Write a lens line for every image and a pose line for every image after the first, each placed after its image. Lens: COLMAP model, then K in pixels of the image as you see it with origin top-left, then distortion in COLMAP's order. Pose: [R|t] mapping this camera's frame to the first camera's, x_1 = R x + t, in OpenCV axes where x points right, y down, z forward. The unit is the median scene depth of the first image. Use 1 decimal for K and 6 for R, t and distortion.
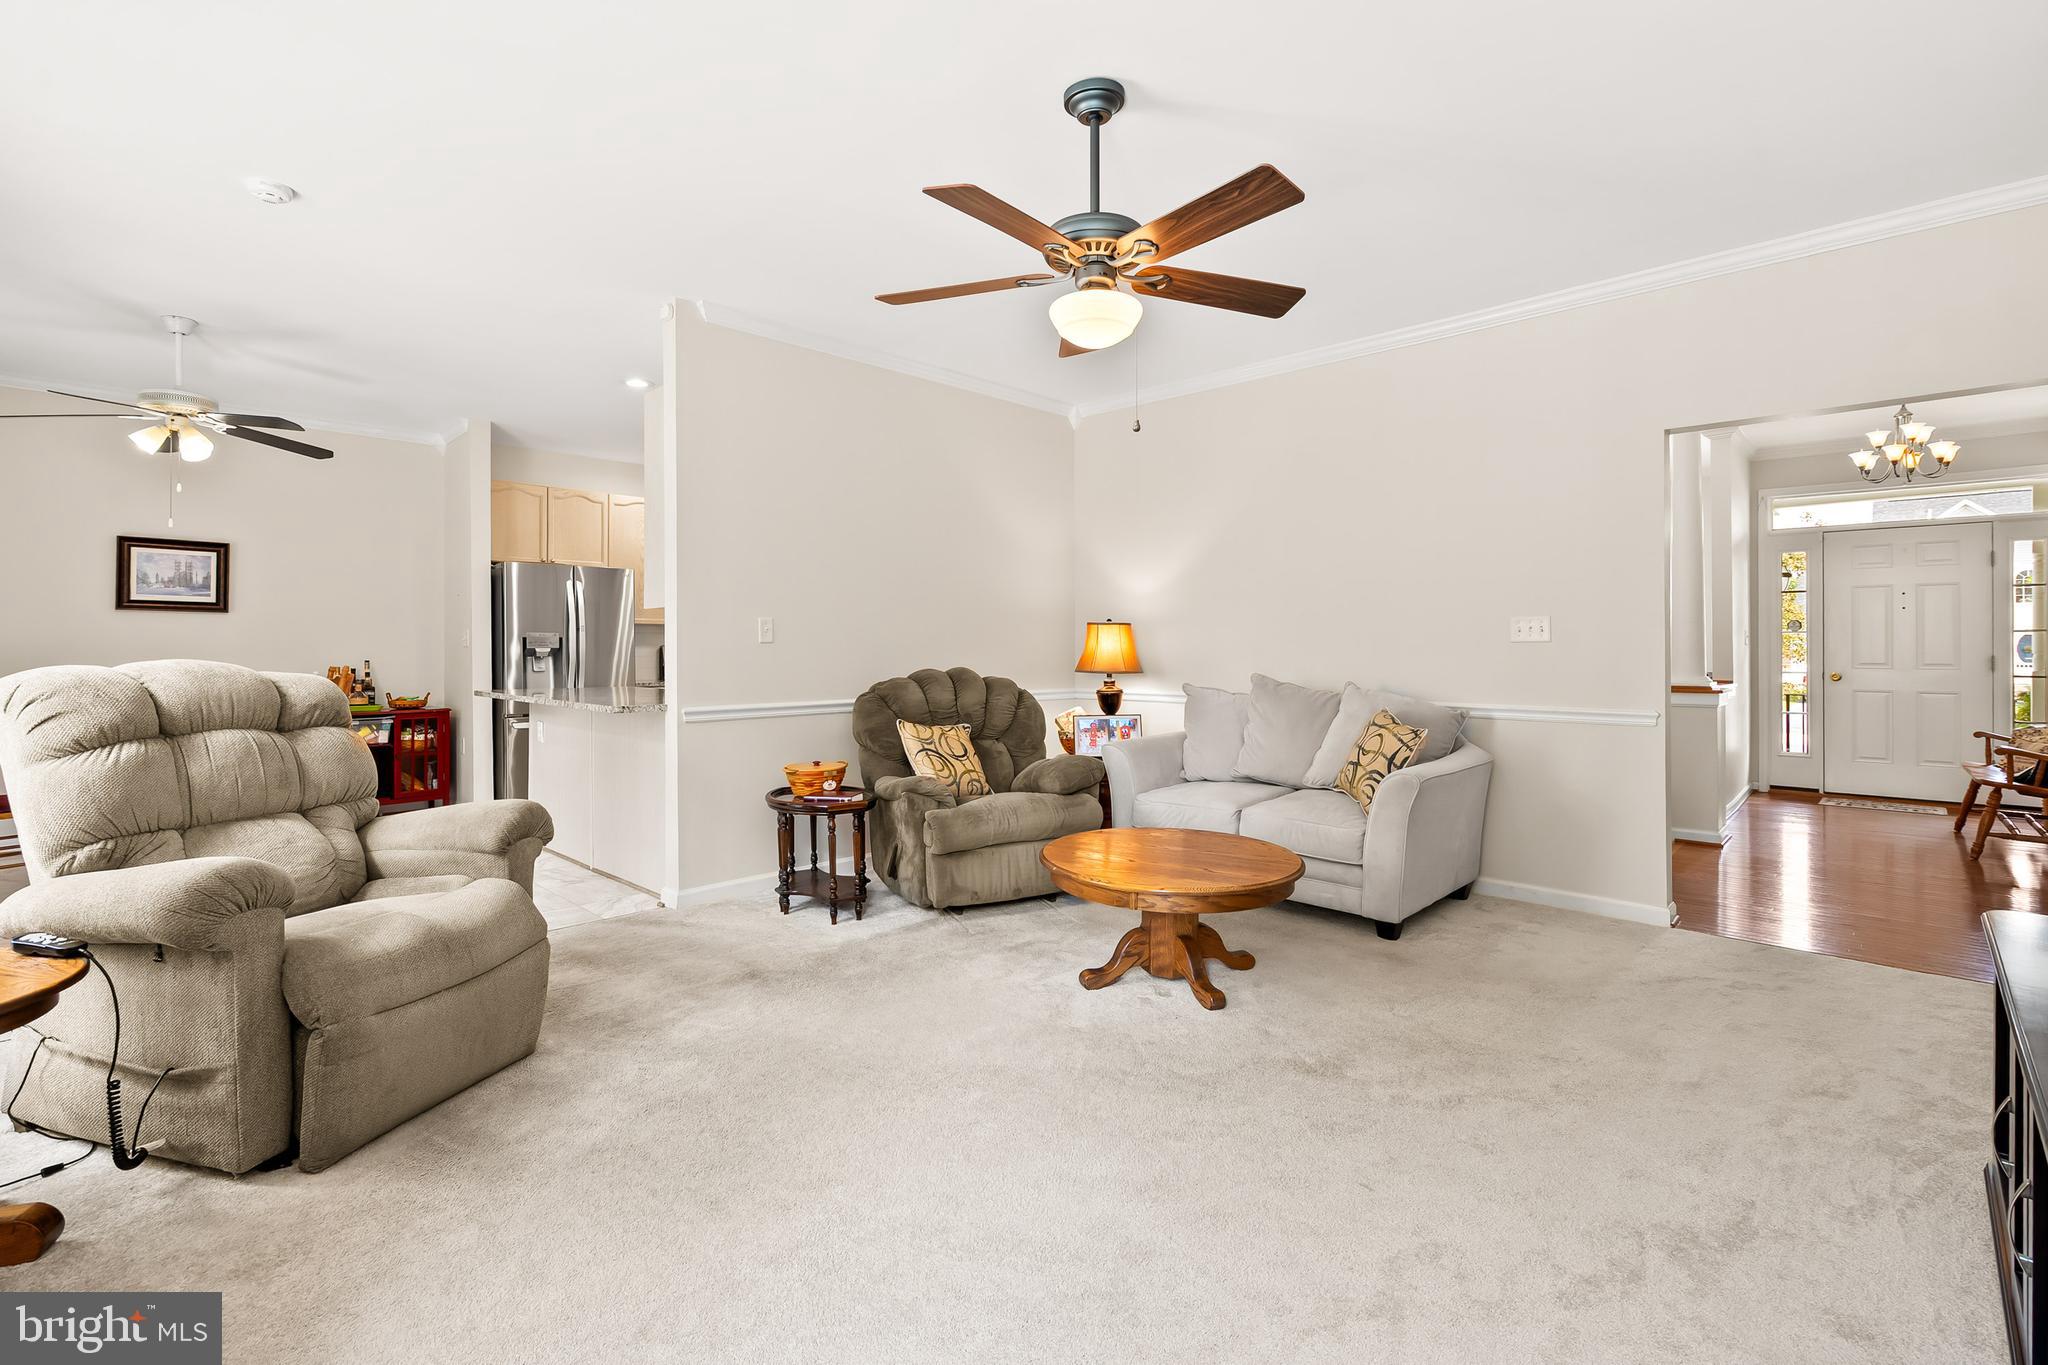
lens RADIAL K [[929.5, 0, 1008.5], [0, 929.5, 645.5], [0, 0, 1]] dist [-0.000053, 0.000654]
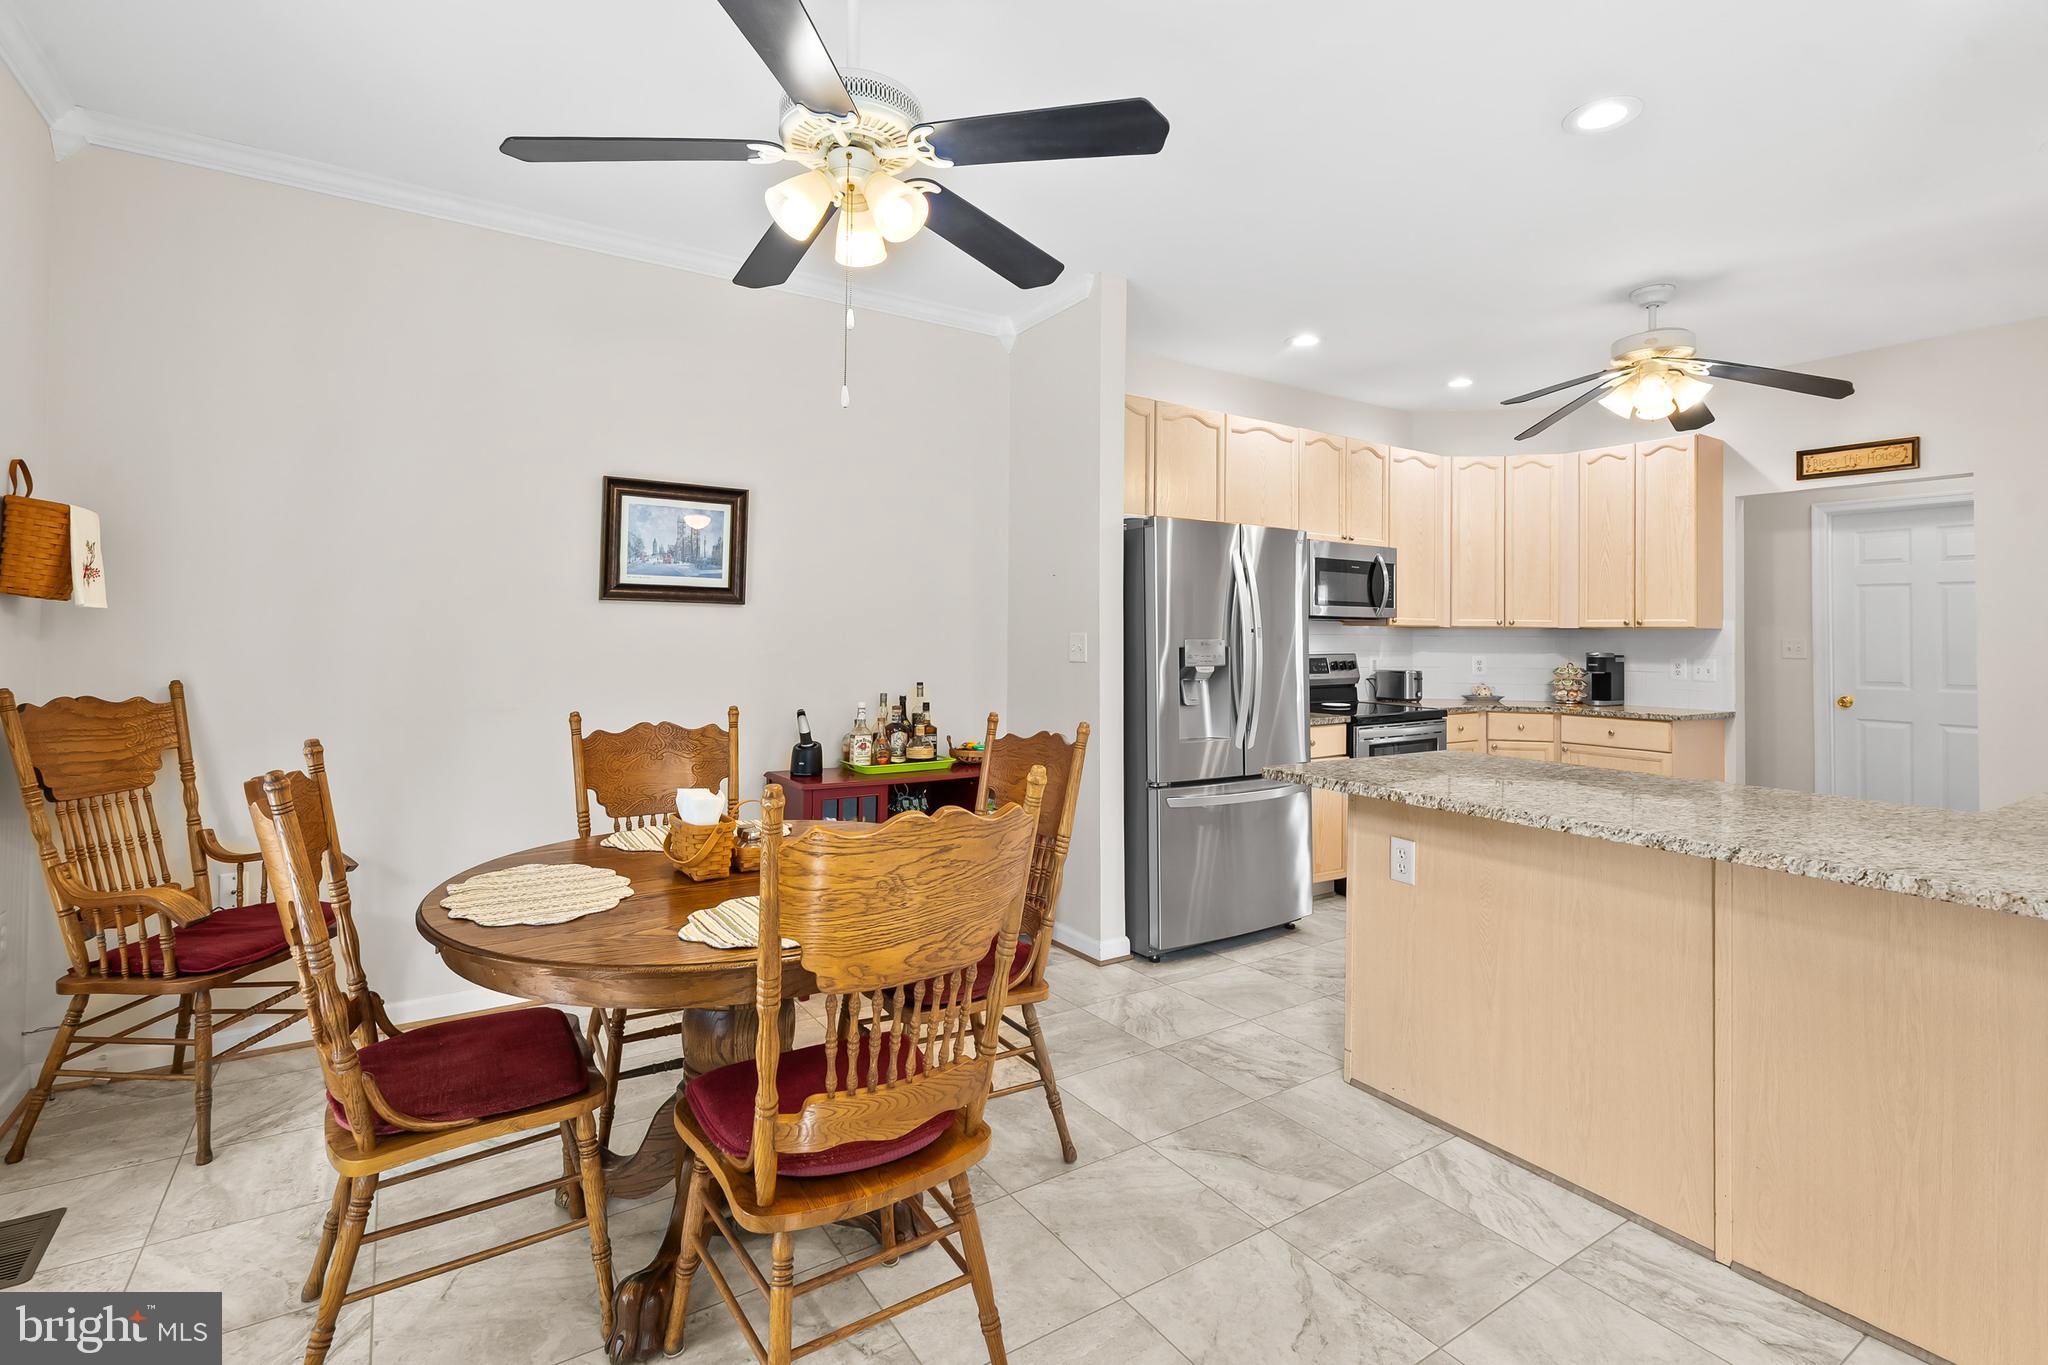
lens RADIAL K [[939.3, 0, 1011.9], [0, 939.3, 615.8], [0, 0, 1]] dist [-0.001711, 0.000873]
pose [[0.975828, 0.006018, -0.218459, -0.550235], [-0.009322, 0.999857, -0.014096, -0.021557], [0.218343, 0.015792, 0.975744, 0.453451]]
